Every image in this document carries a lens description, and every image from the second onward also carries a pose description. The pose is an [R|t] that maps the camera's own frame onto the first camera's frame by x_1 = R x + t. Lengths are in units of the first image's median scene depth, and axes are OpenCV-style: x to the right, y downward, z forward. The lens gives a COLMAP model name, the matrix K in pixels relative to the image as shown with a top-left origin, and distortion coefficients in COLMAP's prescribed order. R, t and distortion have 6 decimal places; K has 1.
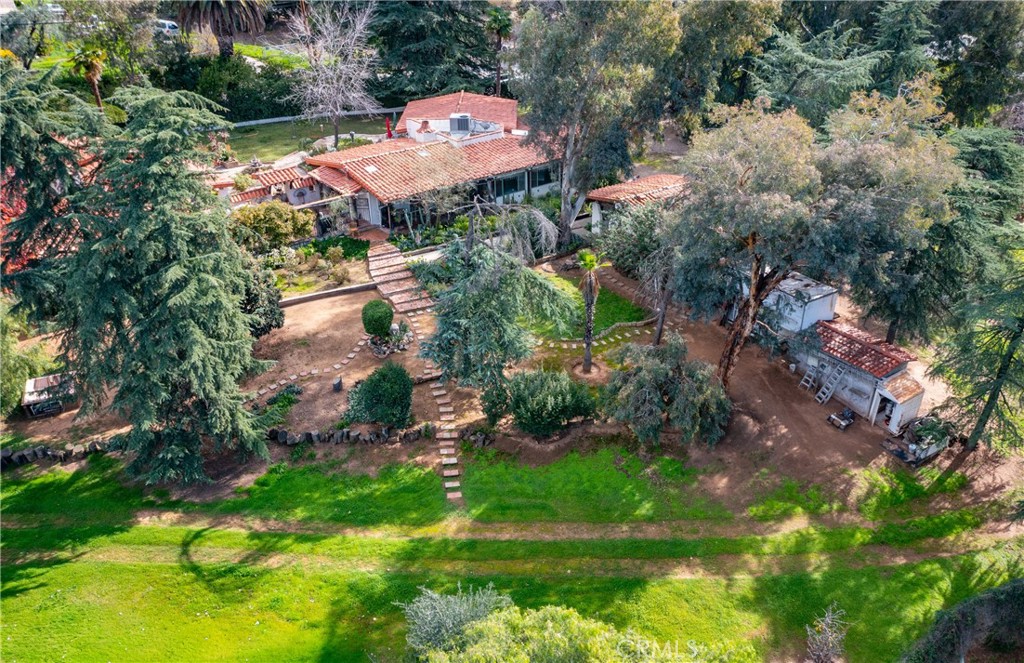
lens RADIAL K [[785.0, 0, 515.6], [0, 785.0, 363.4], [0, 0, 1]] dist [0.001259, -0.001350]
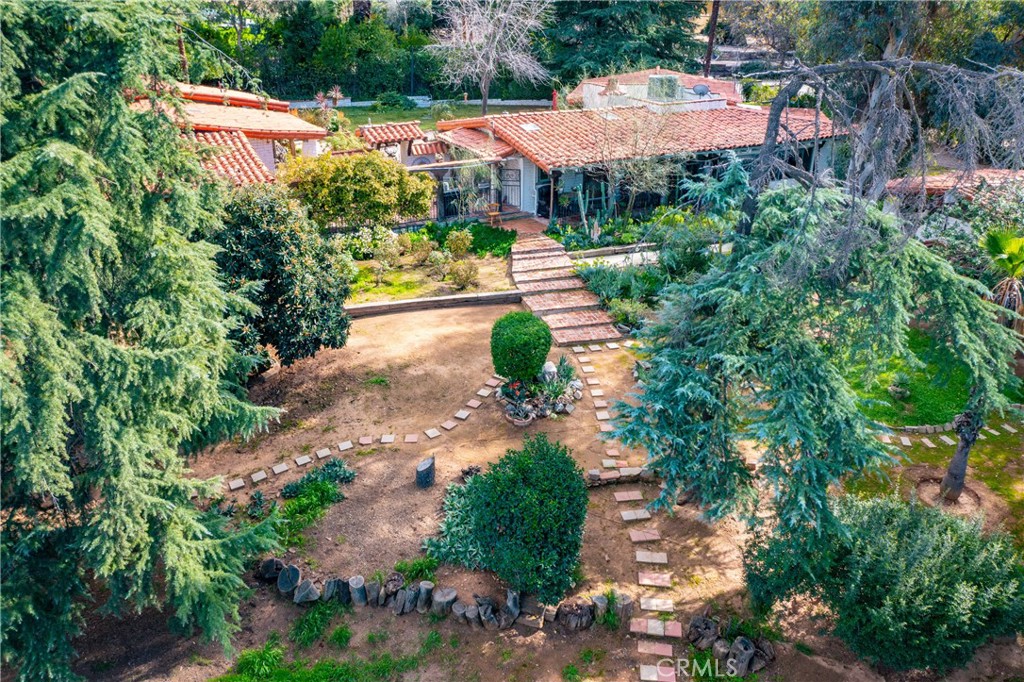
lens RADIAL K [[802.0, 0, 512.0], [0, 802.0, 341.0], [0, 0, 1]] dist [-0.025232, 0.001658]
pose [[0.981143, 0.088310, -0.171930, -0.087012], [-0.106282, 0.989467, -0.098282, -0.008708], [0.161440, 0.114702, 0.980194, 0.463133]]
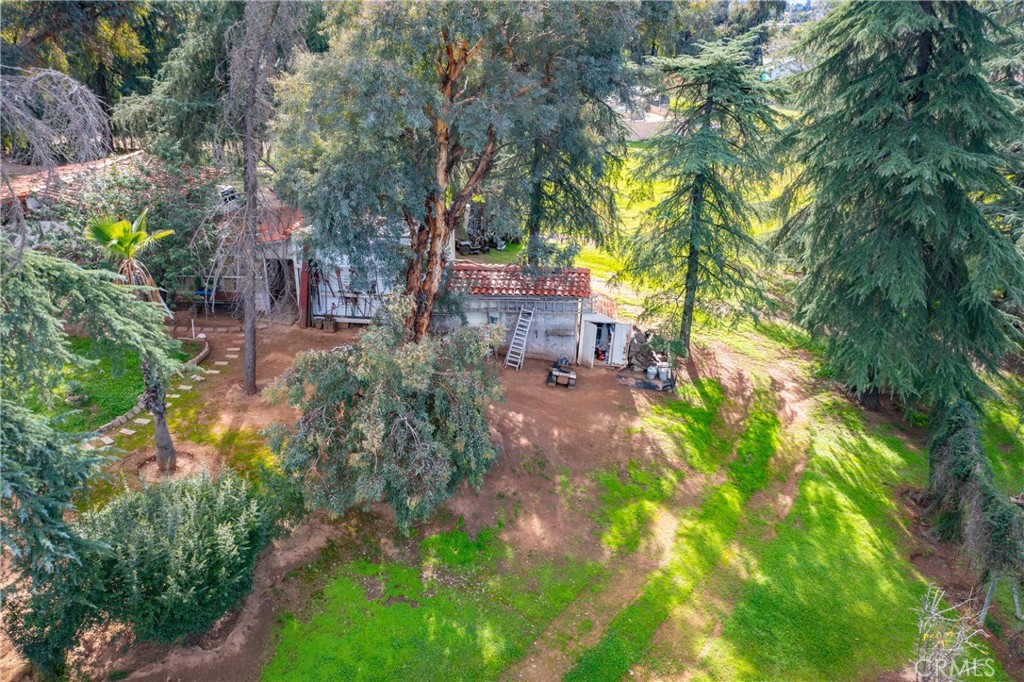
lens RADIAL K [[802.0, 0, 512.0], [0, 802.0, 341.0], [0, 0, 1]] dist [-0.025232, 0.001658]
pose [[0.642131, -0.302094, 0.704562, -0.096592], [0.380473, 0.923482, 0.049201, -0.007195], [-0.665514, 0.236473, 0.707935, 0.458275]]
